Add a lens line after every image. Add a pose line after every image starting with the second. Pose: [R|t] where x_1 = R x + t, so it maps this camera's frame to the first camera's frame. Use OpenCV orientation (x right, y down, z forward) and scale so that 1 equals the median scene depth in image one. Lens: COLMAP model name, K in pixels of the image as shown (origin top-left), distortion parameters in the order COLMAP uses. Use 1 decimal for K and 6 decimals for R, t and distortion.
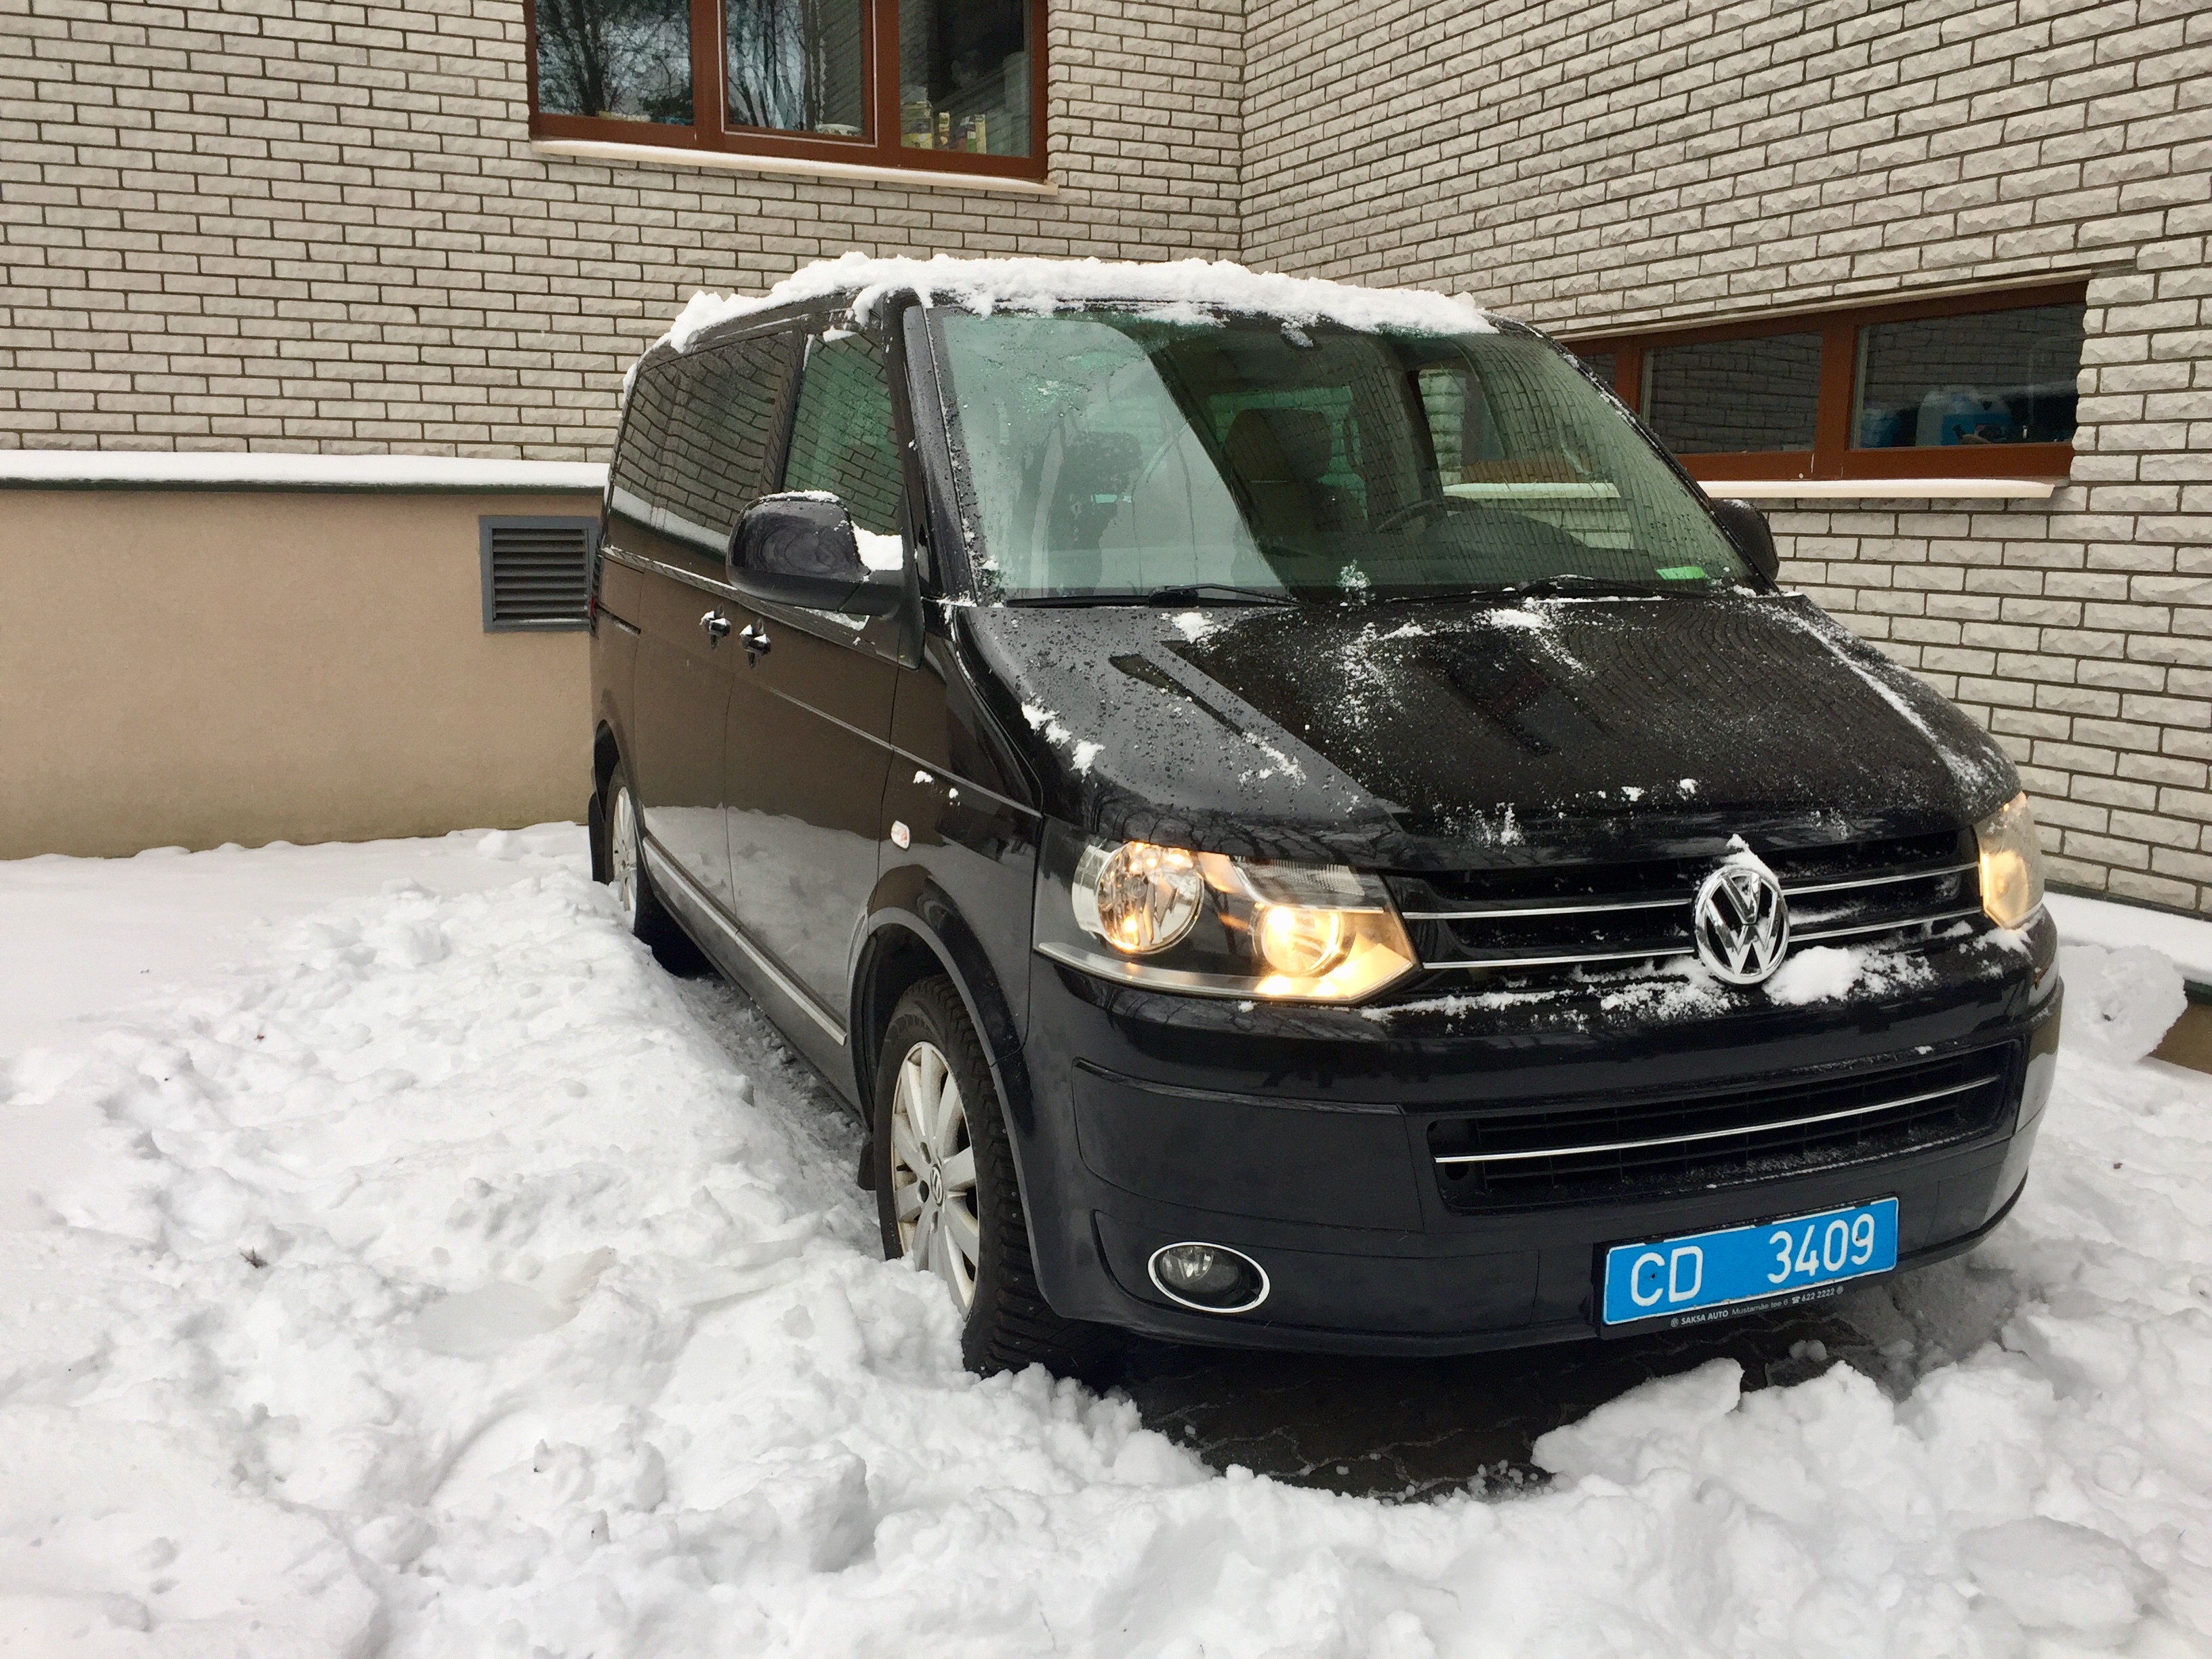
lens RADIAL K [[1904.7, 0, 1121.2], [0, 1904.7, 826.5], [0, 0, 1]] dist [0.050431, -0.049494]
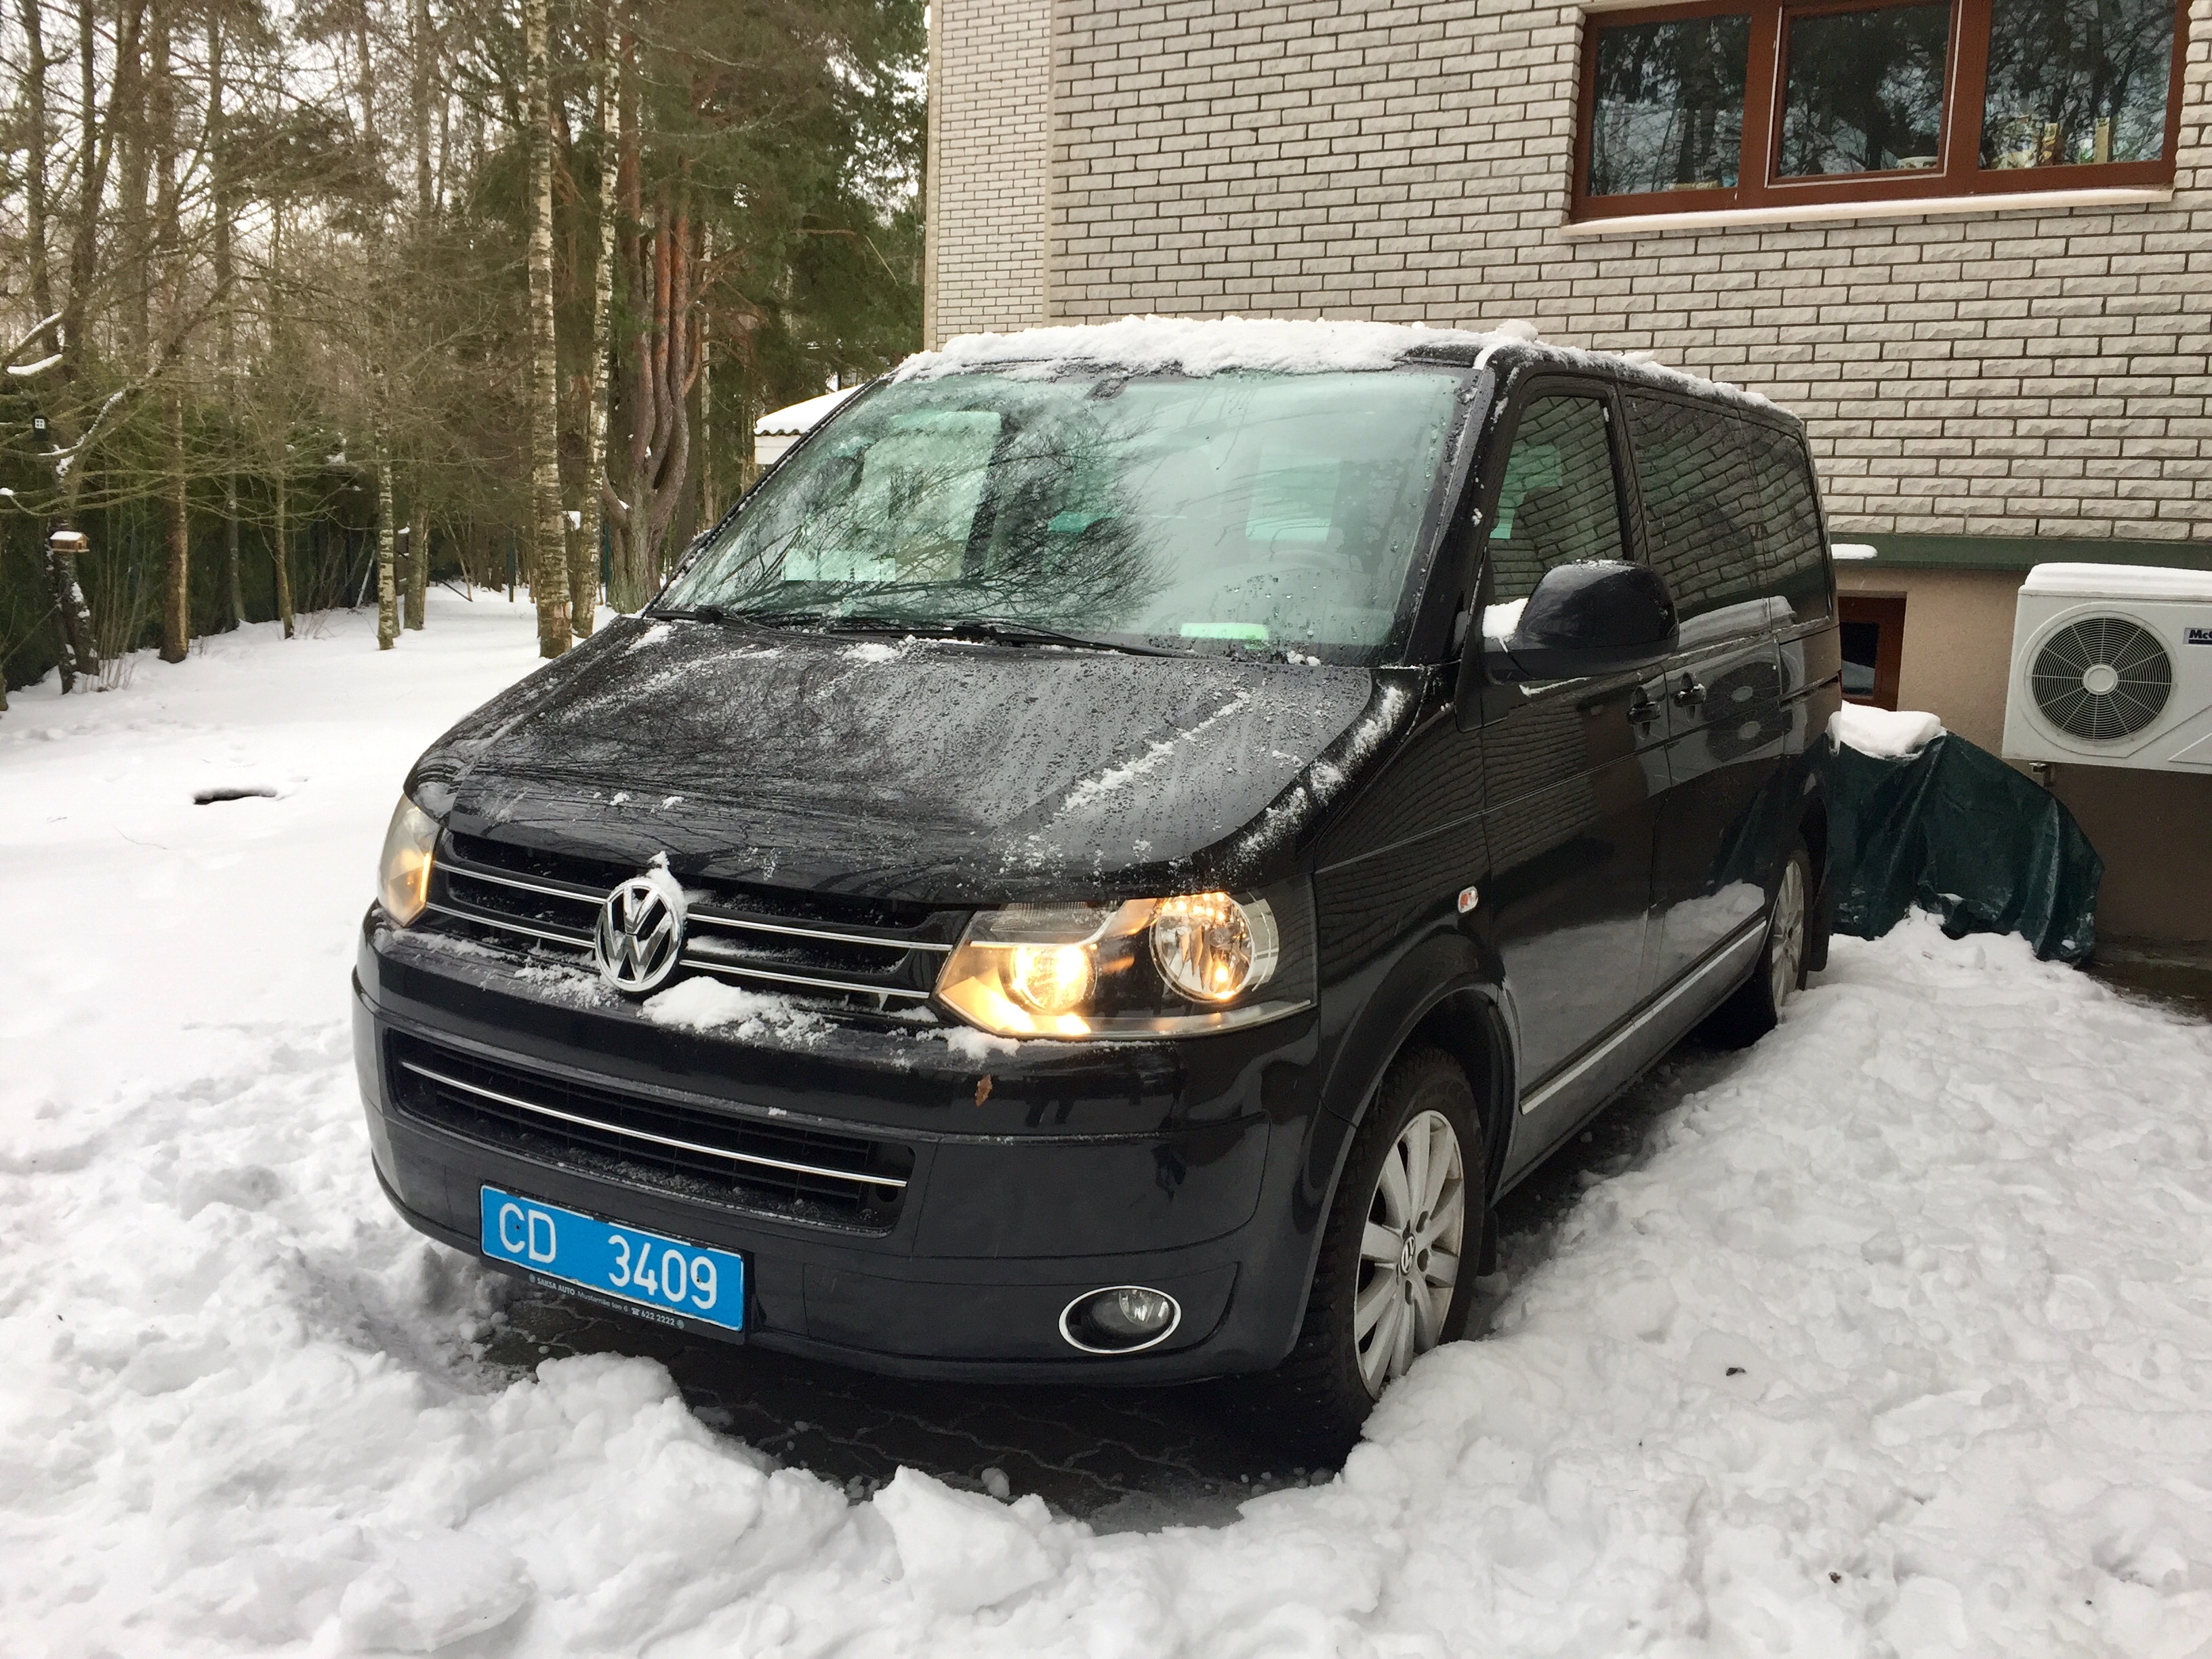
lens RADIAL K [[1904.7, 0, 1115.6], [0, 1904.7, 839.5], [0, 0, 1]] dist [0.050431, -0.049494]
pose [[0.581080, 0.134394, -0.802673, 0.447123], [-0.160856, 0.985780, 0.048604, -0.031732], [0.797792, 0.100872, 0.594435, 0.199742]]
